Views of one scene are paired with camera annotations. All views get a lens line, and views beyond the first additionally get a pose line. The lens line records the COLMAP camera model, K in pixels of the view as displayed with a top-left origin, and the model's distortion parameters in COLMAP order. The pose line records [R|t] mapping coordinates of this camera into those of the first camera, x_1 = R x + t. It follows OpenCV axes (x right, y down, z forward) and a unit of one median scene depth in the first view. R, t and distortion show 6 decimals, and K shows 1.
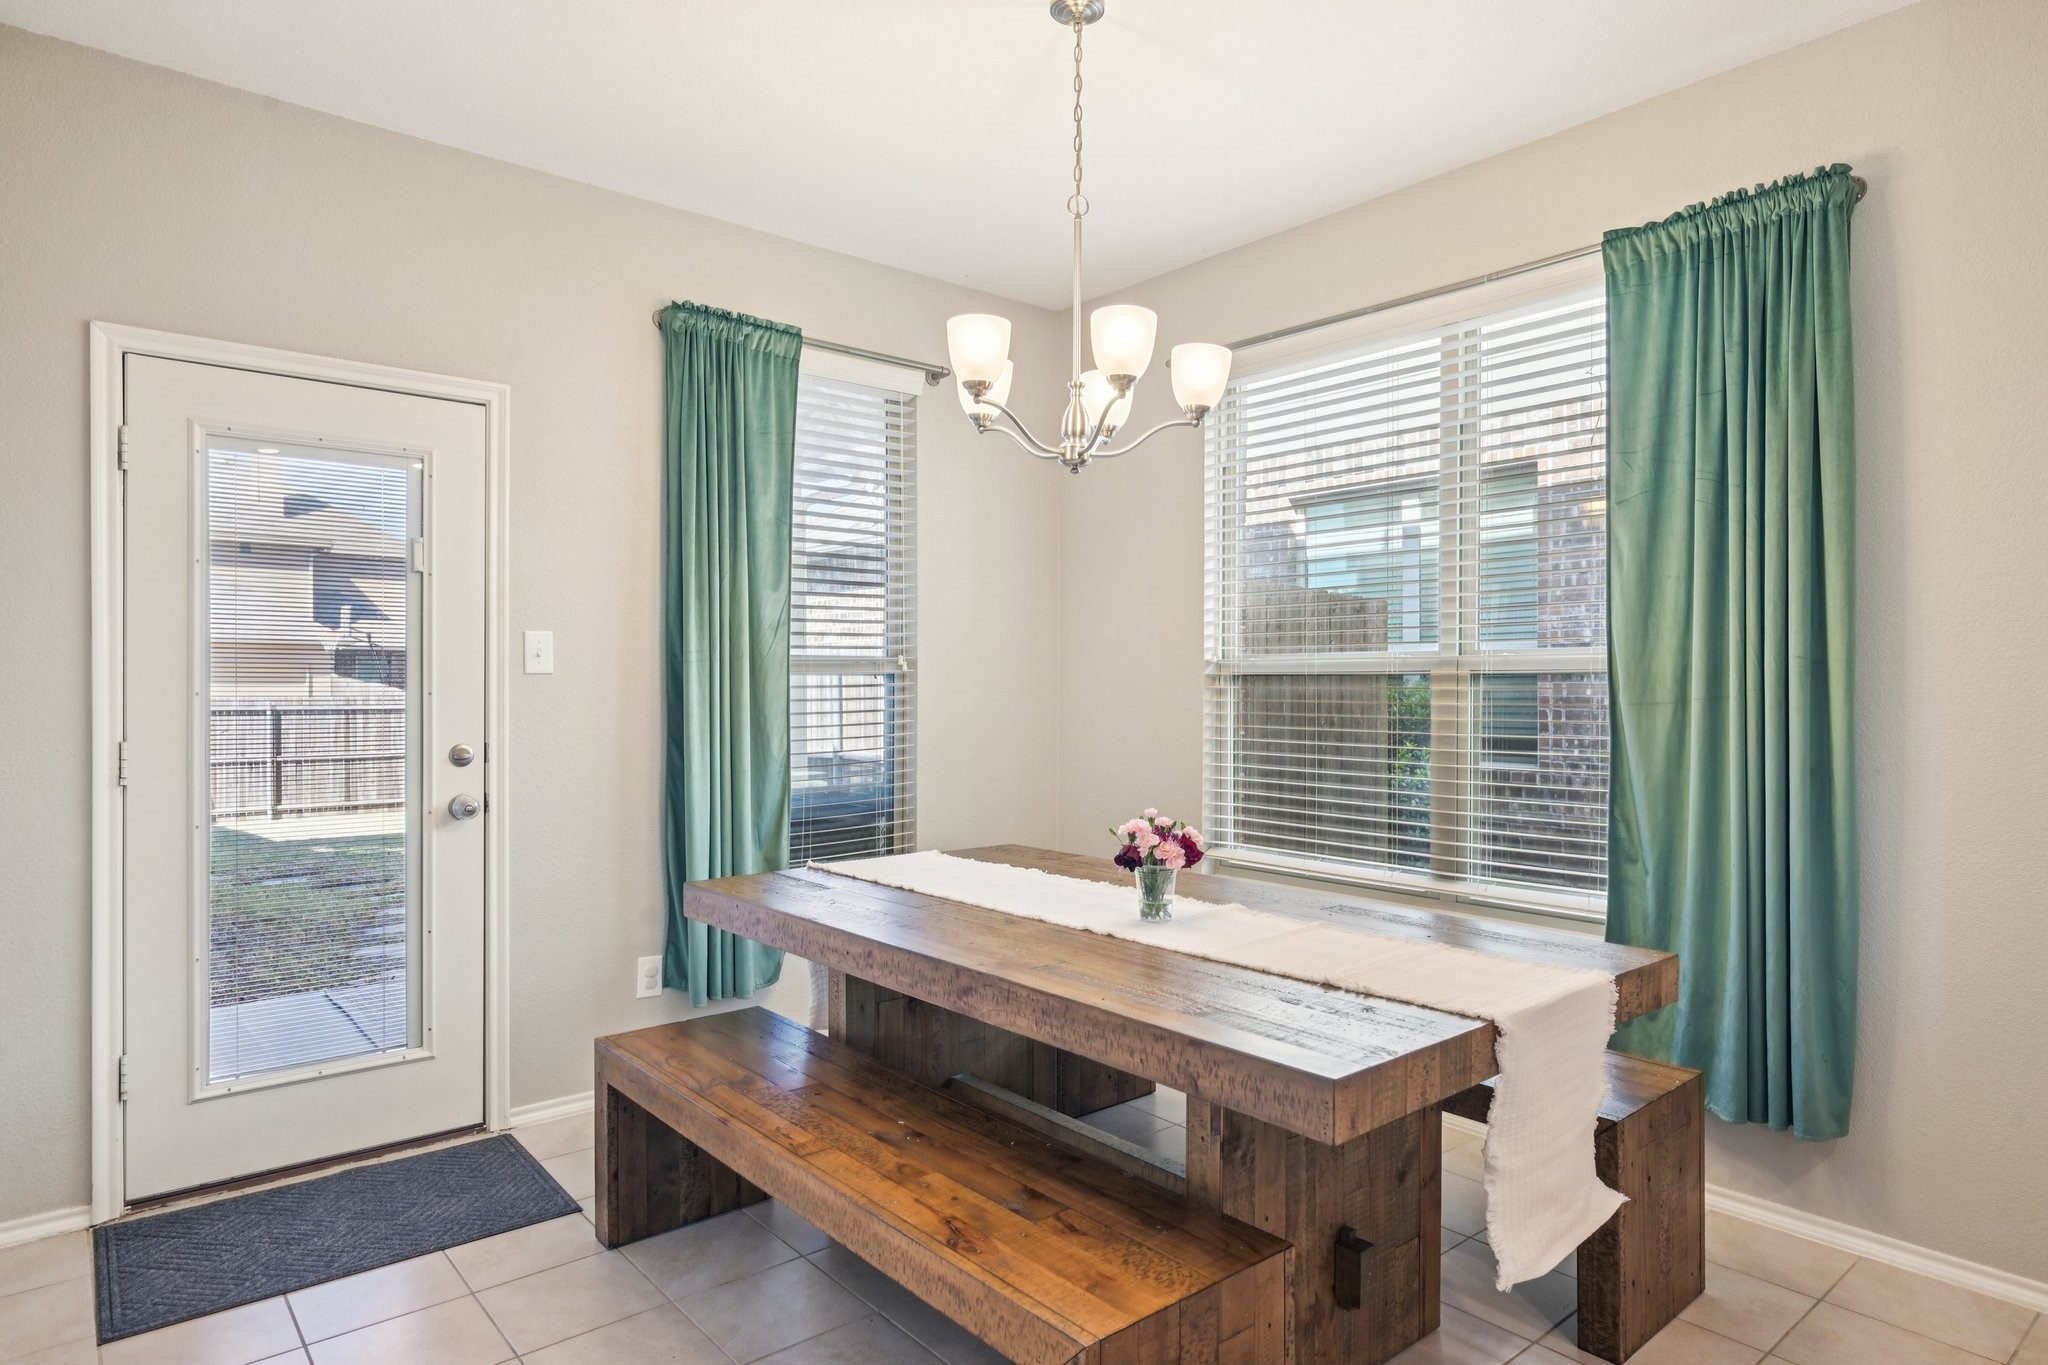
lens RADIAL K [[1170.9, 0, 1024.0], [0, 1170.9, 682.5], [0, 0, 1]] dist [-0.001197, -0.000407]
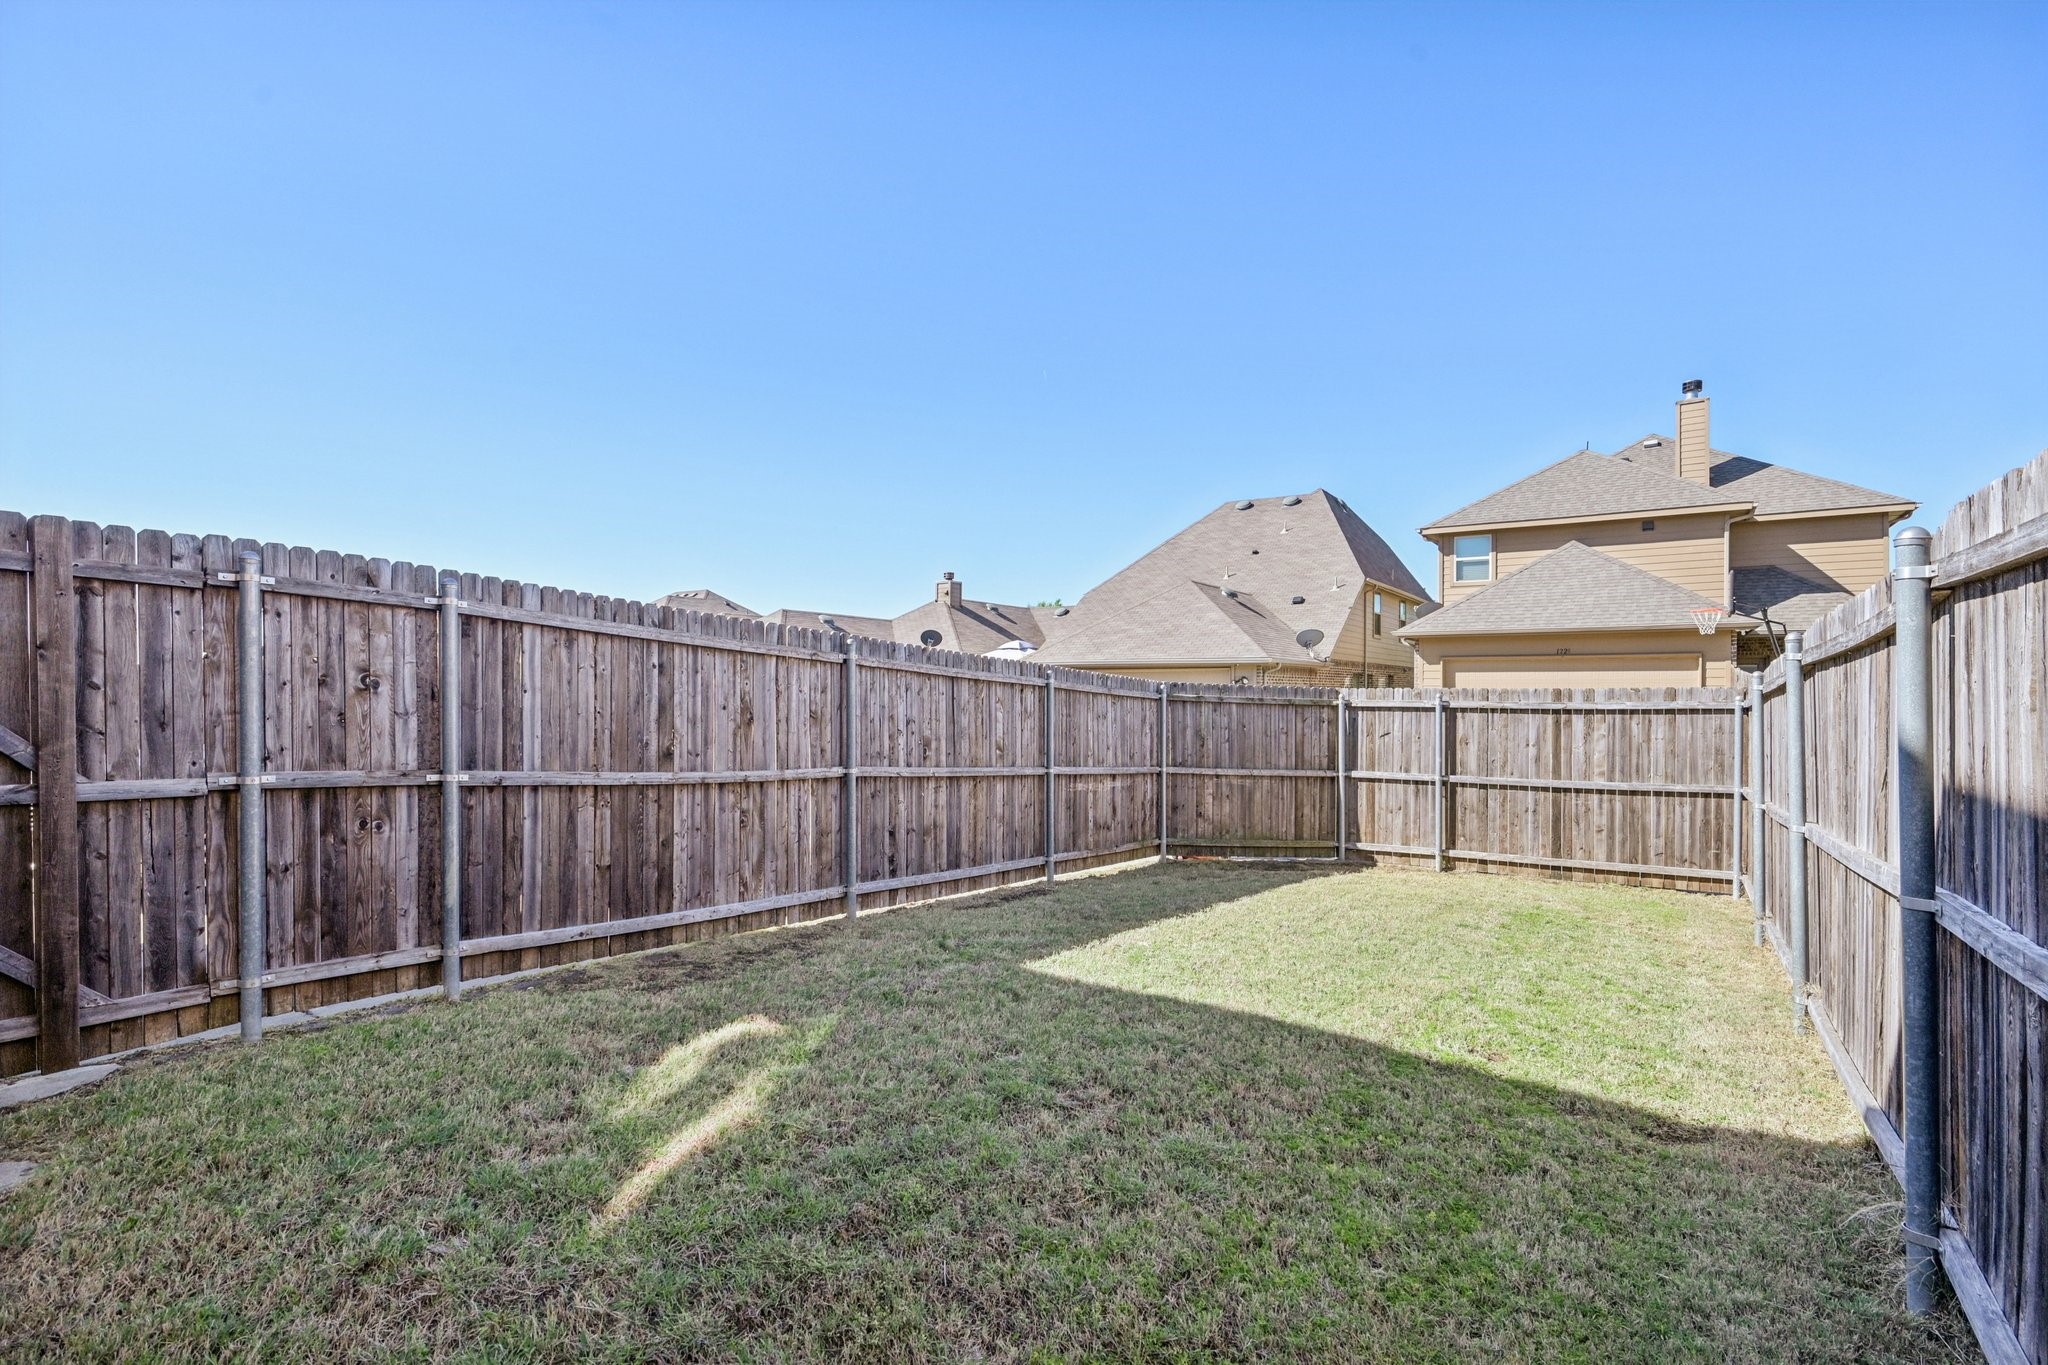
lens RADIAL K [[982.9, 0, 1024.0], [0, 982.9, 682.5], [0, 0, 1]] dist [0.000464, -0.000122]
pose [[0.291945, -0.005010, -0.956422, -0.172594], [-0.000701, 0.999985, -0.005452, 0.013418], [0.956435, 0.002262, 0.291937, 0.598047]]
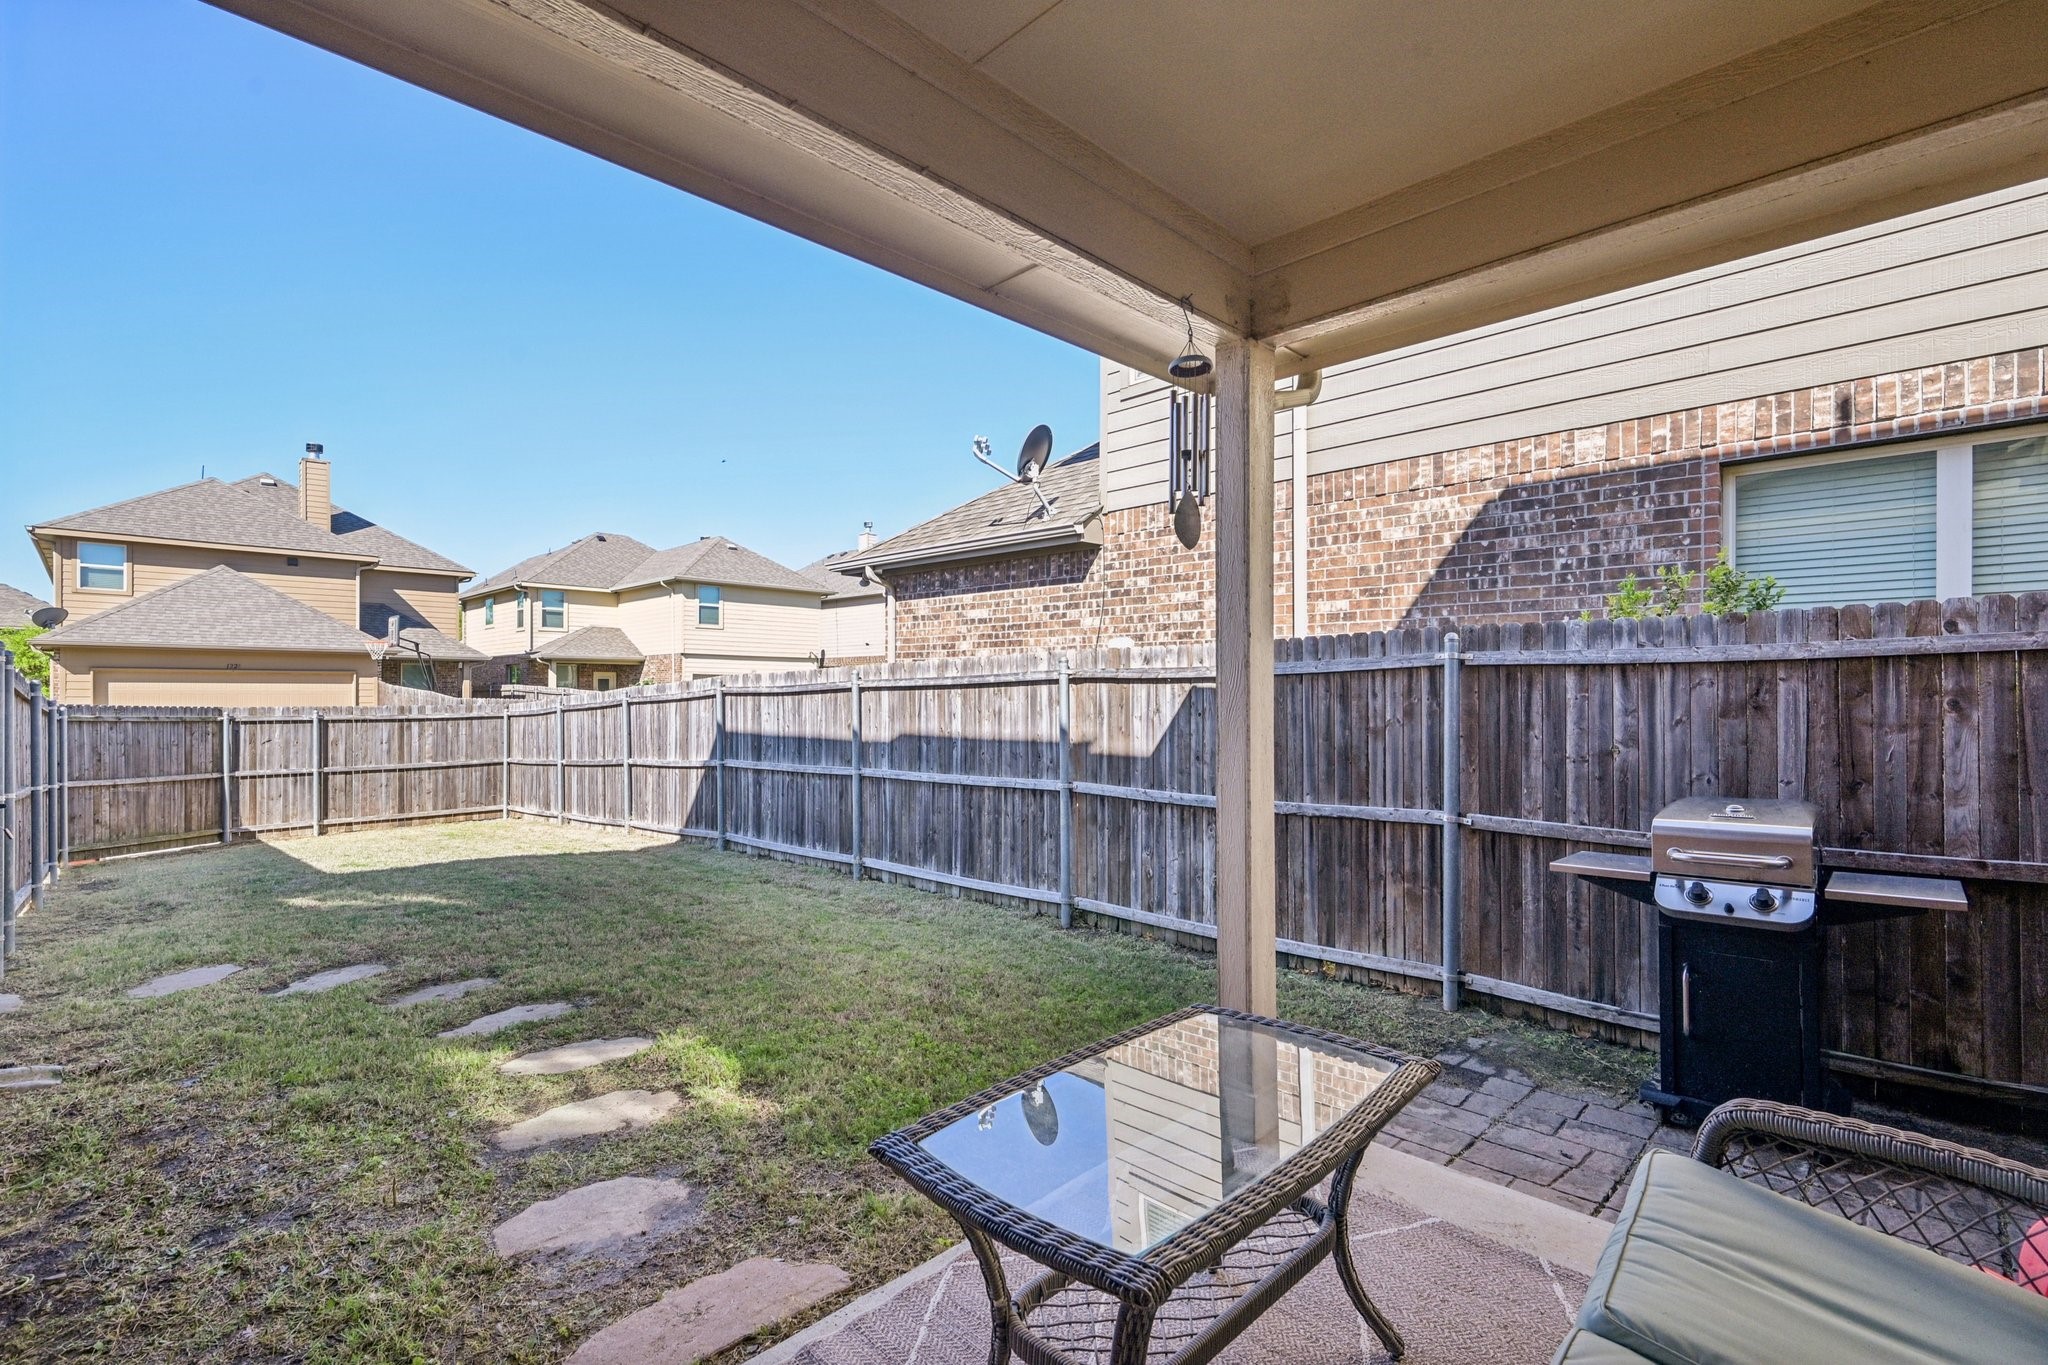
lens RADIAL K [[921.4, 0, 1024.0], [0, 921.4, 682.5], [0, 0, 1]] dist [0.001168, 0.000160]
pose [[0.996555, 0.004447, 0.082816, -0.134665], [-0.003743, 0.999956, -0.008655, -0.001239], [-0.082850, 0.008315, 0.996527, 0.207067]]
